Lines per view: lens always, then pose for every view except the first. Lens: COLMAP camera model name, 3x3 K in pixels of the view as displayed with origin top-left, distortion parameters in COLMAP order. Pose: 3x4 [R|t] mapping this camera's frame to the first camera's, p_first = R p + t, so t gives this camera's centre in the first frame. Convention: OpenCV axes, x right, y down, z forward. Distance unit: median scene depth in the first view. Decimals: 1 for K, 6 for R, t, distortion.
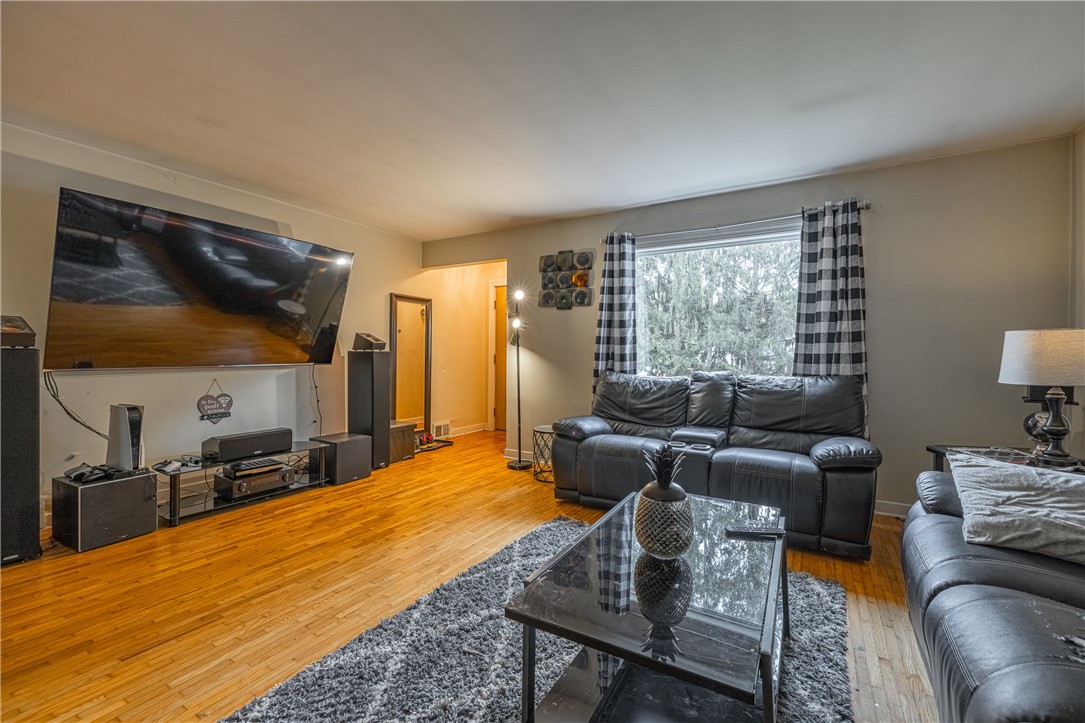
lens RADIAL K [[458.1, 0, 555.7], [0, 458.1, 363.3], [0, 0, 1]] dist [0.005244, -0.000514]
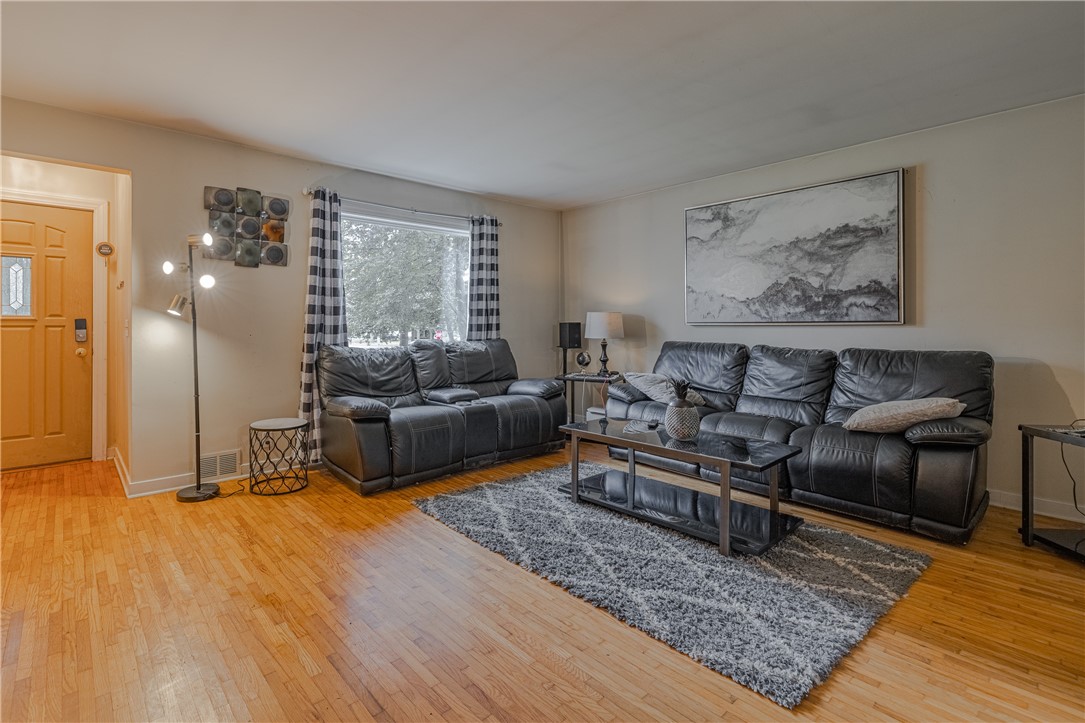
lens RADIAL K [[484.9, 0, 485.7], [0, 484.9, 338.2], [0, 0, 1]] dist [-0.003790, 0.001633]
pose [[0.347708, -0.035245, 0.936940, -0.657782], [0.021623, 0.999329, 0.029568, -0.017493], [-0.937354, 0.009979, 0.348236, 0.398038]]
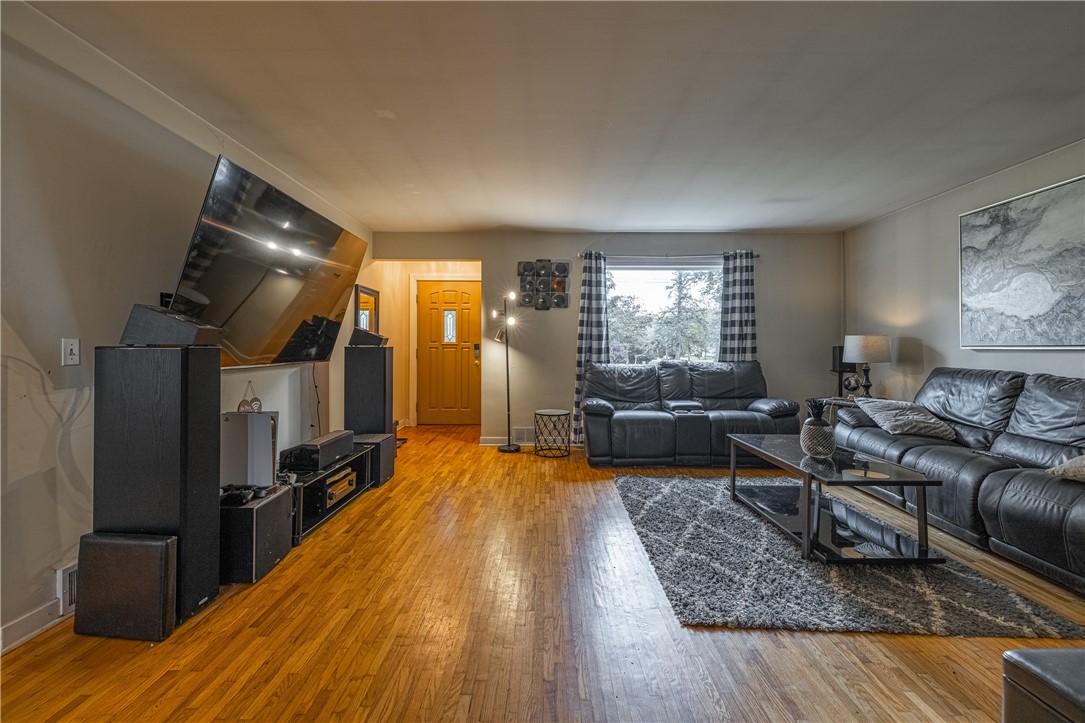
lens RADIAL K [[463.6, 0, 560.0], [0, 463.6, 352.9], [0, 0, 1]] dist [0.001409, -0.000835]
pose [[0.857043, -0.013160, 0.515077, -0.609355], [0.015303, 0.999883, 0.000084, -0.009062], [-0.515018, 0.007811, 0.857144, -0.030465]]
